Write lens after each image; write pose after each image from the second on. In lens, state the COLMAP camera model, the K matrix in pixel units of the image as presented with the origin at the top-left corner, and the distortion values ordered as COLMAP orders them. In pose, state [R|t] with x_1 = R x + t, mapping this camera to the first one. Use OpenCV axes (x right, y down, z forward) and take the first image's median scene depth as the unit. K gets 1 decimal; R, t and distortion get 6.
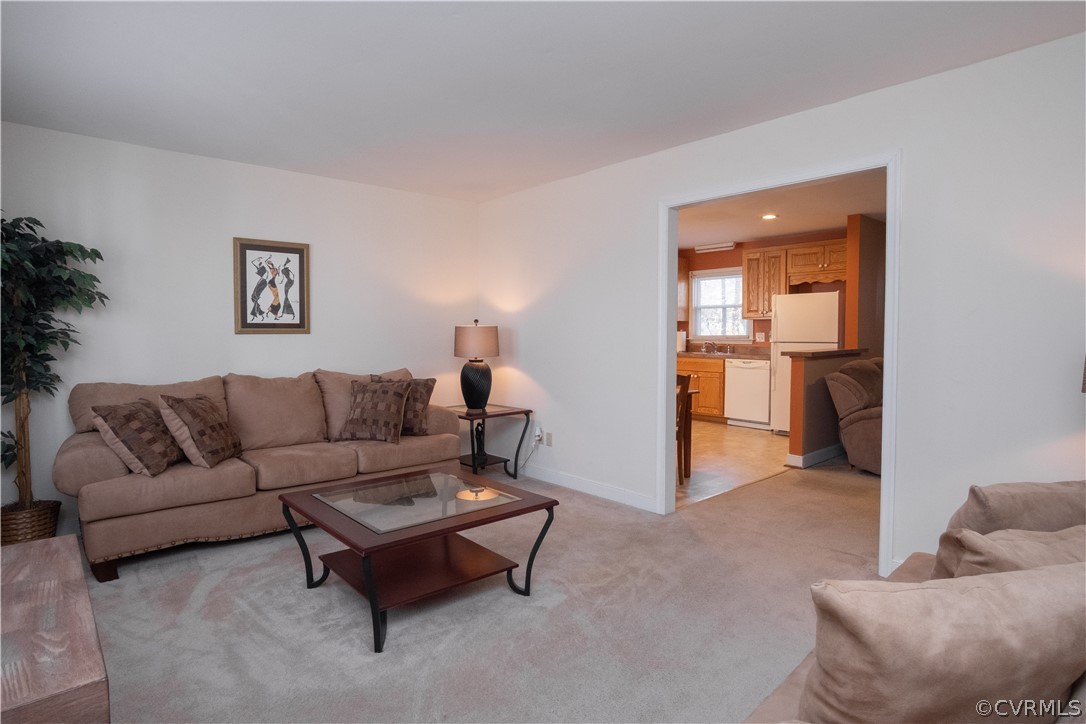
lens RADIAL K [[576.7, 0, 543.8], [0, 576.7, 357.9], [0, 0, 1]] dist [-0.023355, 0.000594]
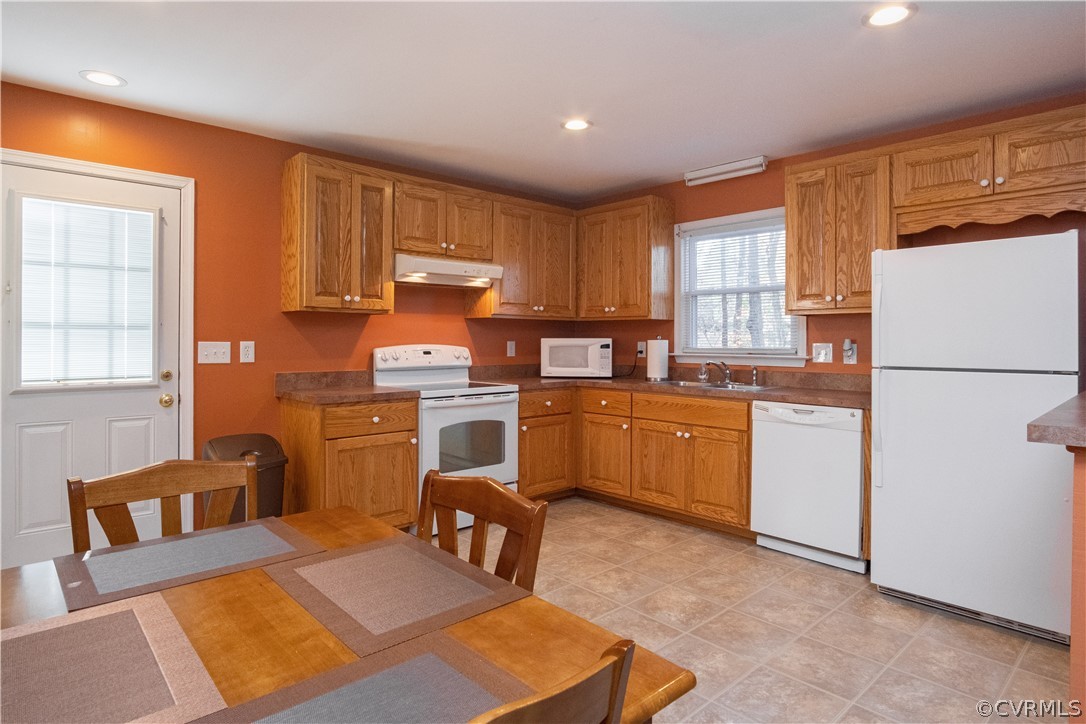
lens RADIAL K [[597.7, 0, 529.8], [0, 597.7, 337.7], [0, 0, 1]] dist [-0.034359, 0.000557]
pose [[0.999950, 0.007233, -0.006935, 0.142105], [-0.007570, 0.998726, -0.049898, -0.022720], [0.006565, 0.049948, 0.998730, 0.522880]]
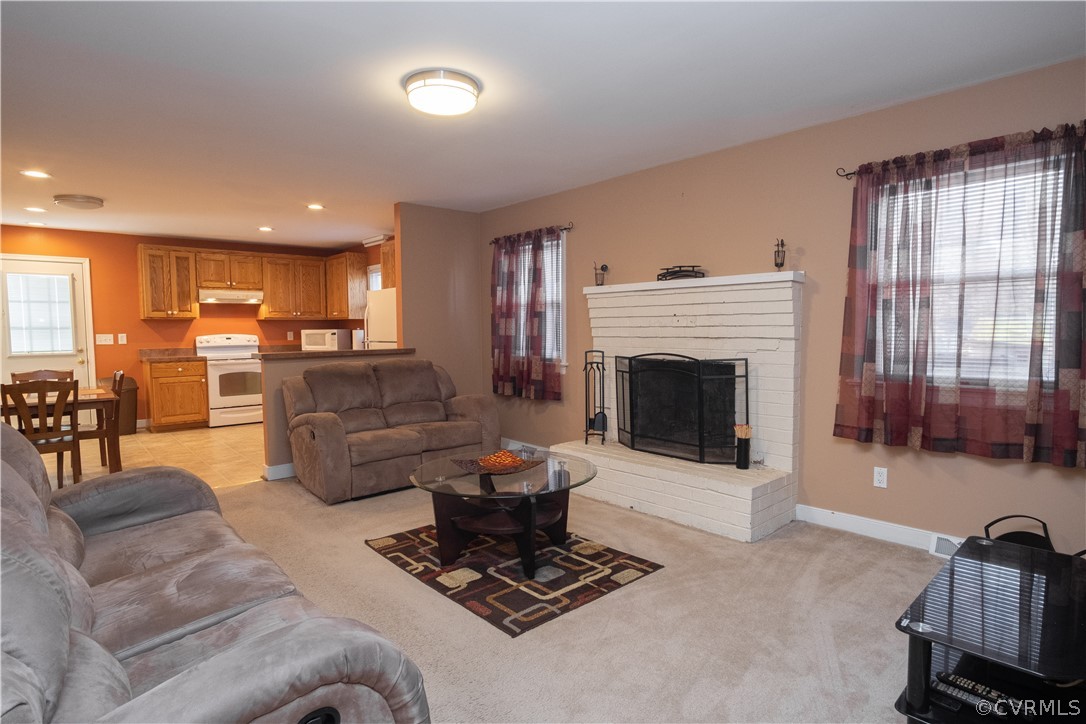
lens RADIAL K [[576.7, 0, 543.8], [0, 576.7, 357.9], [0, 0, 1]] dist [-0.023355, 0.000594]
pose [[0.999884, -0.004686, -0.014488, 0.624403], [0.004758, 0.999977, 0.004918, -0.003293], [0.014465, -0.004986, 0.999883, 0.059748]]
